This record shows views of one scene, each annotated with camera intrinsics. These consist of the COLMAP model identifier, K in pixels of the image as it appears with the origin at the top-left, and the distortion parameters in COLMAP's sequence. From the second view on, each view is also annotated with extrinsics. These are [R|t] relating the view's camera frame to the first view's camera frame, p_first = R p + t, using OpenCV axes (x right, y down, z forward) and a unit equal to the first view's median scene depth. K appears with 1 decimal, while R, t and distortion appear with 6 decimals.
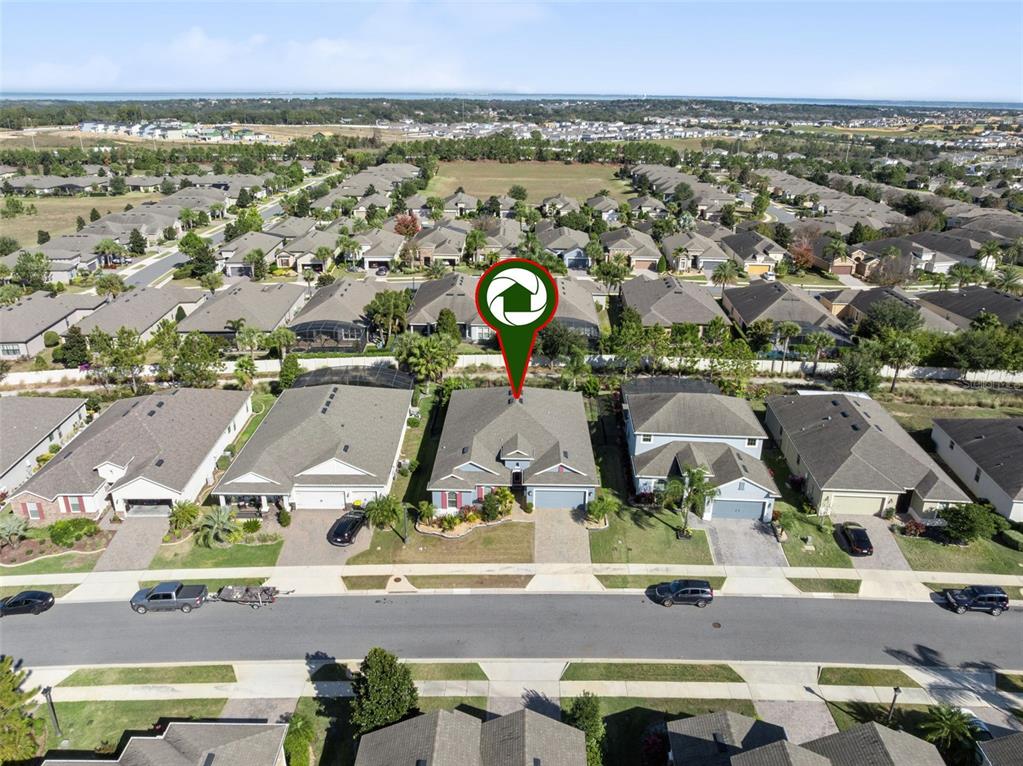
lens RADIAL K [[746.4, 0, 511.5], [0, 746.4, 383.0], [0, 0, 1]] dist [-0.035409, -0.001346]
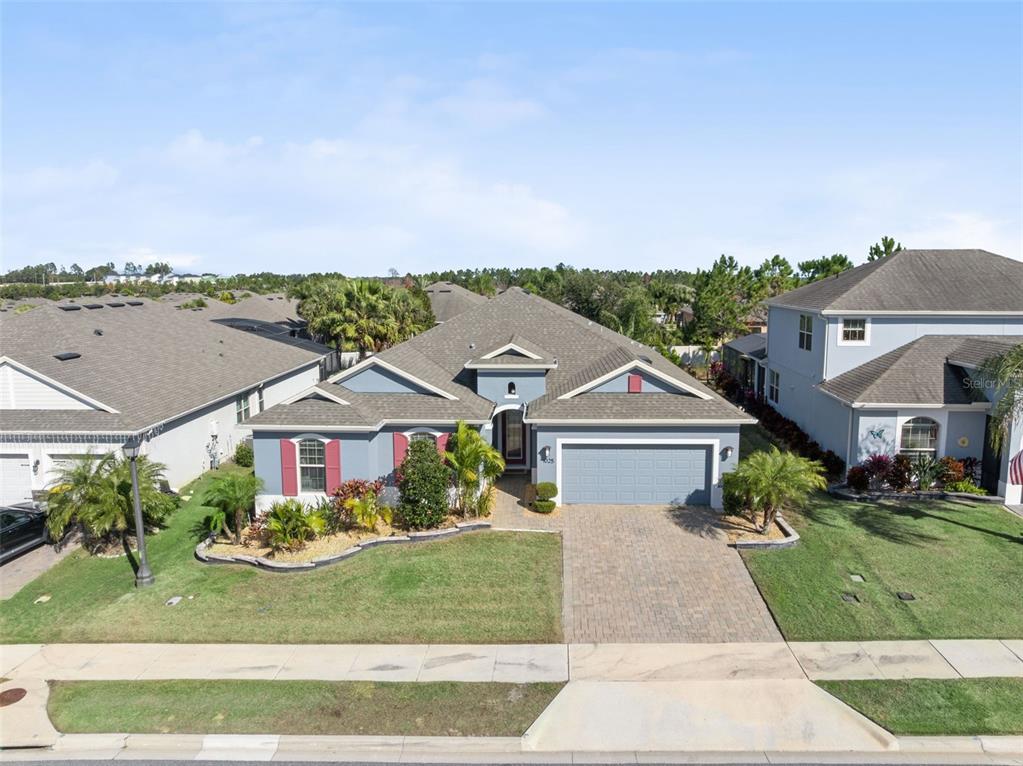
lens RADIAL K [[746.4, 0, 511.5], [0, 746.4, 383.0], [0, 0, 1]] dist [-0.035409, -0.001346]
pose [[0.999416, -0.010360, -0.032567, 0.020607], [0.002709, 0.973958, -0.226711, 0.196122], [0.034068, 0.226491, 0.973417, 0.670050]]
